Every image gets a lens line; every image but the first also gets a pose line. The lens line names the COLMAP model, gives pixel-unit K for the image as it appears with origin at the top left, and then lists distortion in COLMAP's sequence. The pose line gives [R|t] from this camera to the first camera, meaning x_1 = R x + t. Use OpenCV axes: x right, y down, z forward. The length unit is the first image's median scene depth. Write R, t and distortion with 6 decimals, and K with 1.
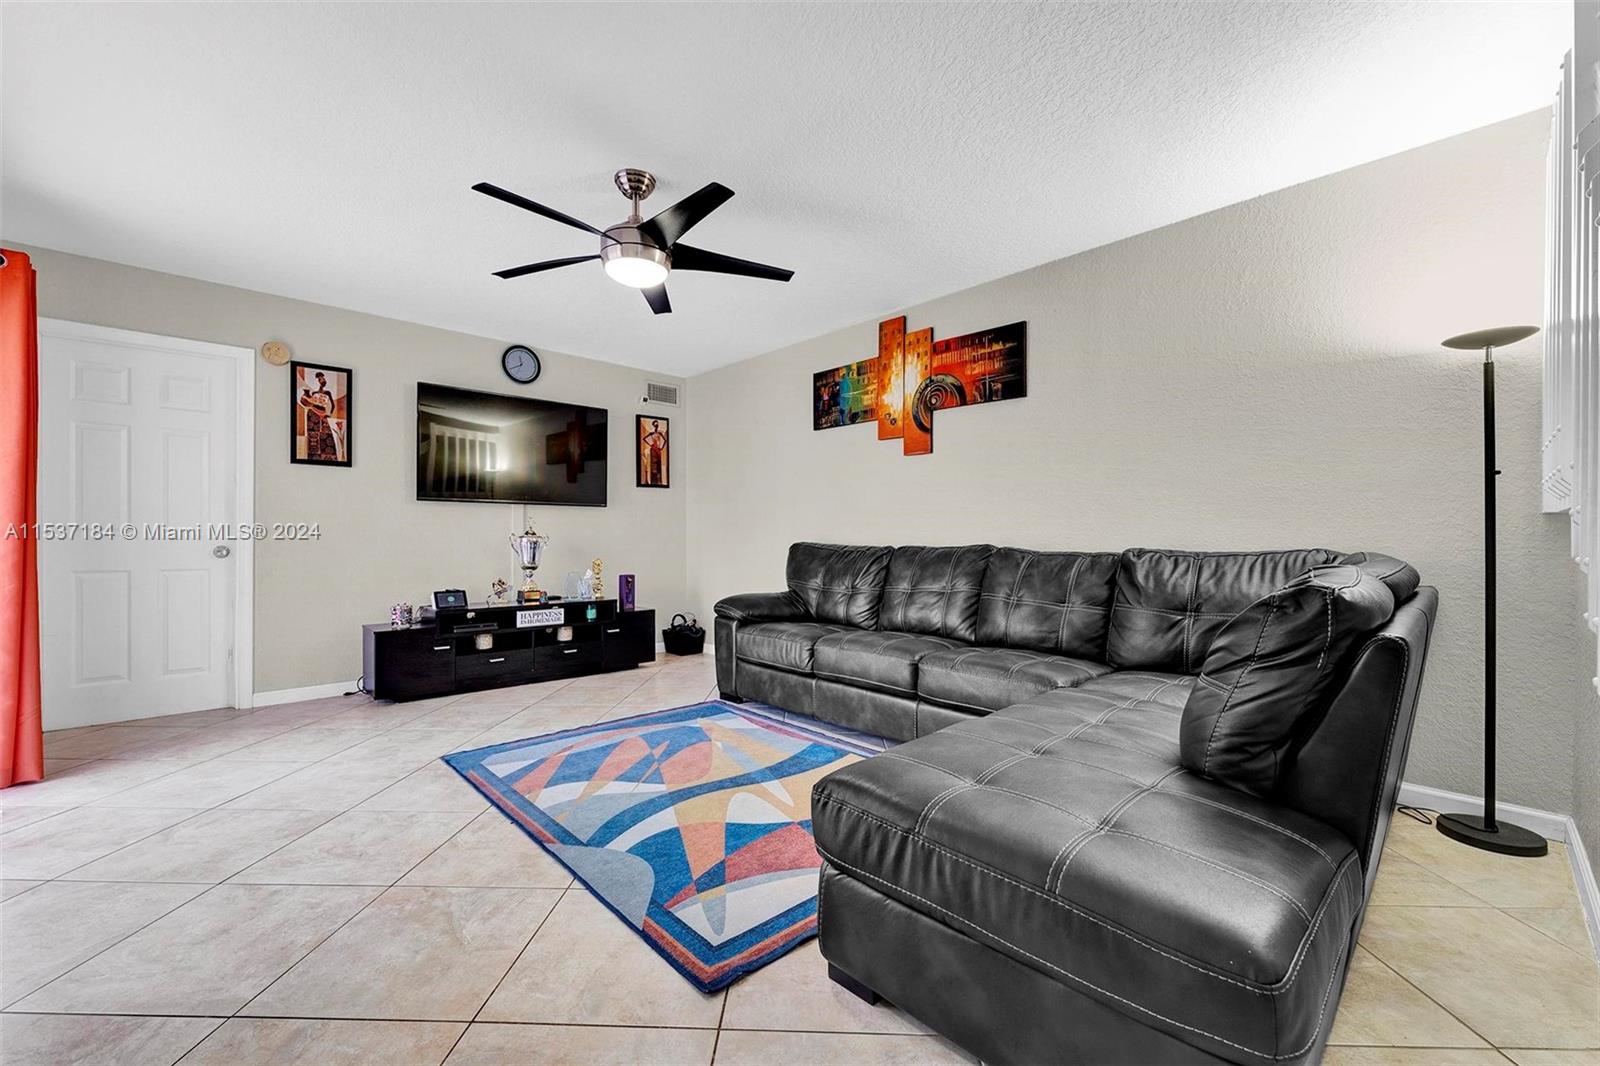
lens RADIAL K [[657.6, 0, 802.6], [0, 657.6, 533.8], [0, 0, 1]] dist [0.002840, 0.000636]
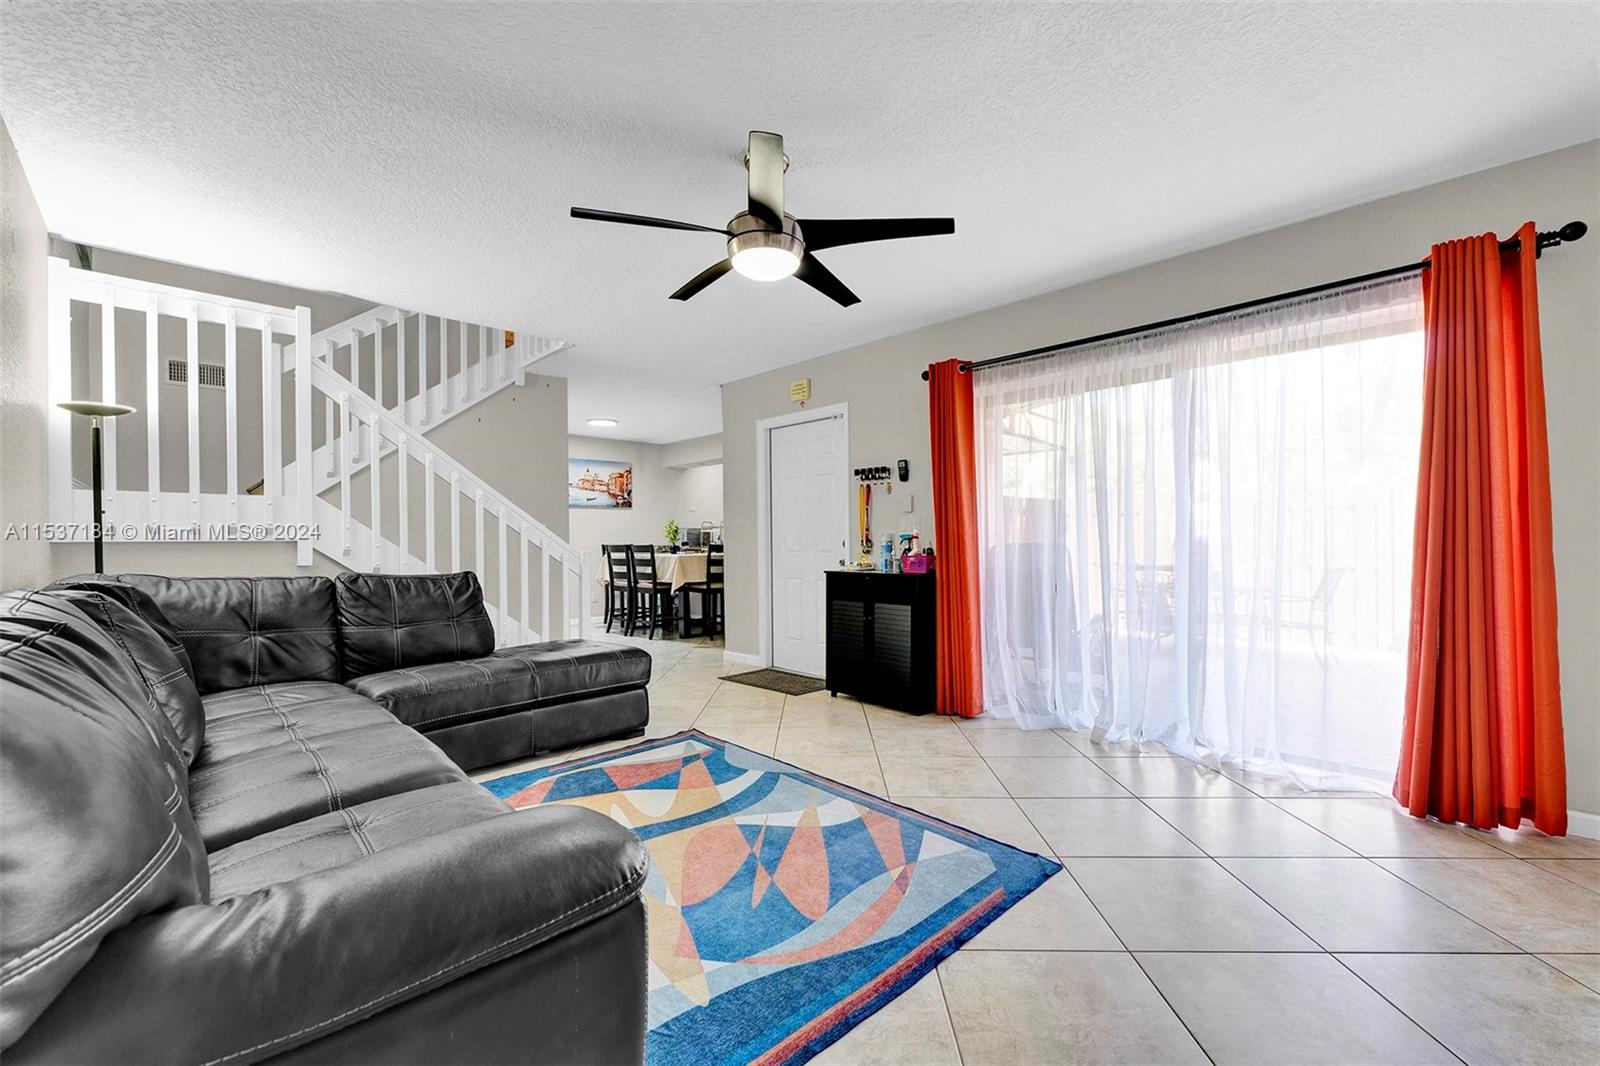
lens RADIAL K [[657.6, 0, 797.3], [0, 657.6, 535.5], [0, 0, 1]] dist [0.002840, 0.000636]
pose [[-0.999977, 0.006554, -0.001568, -0.354164], [0.006565, 0.999951, -0.007438, -0.024619], [0.001519, -0.007448, -0.999971, 2.312436]]
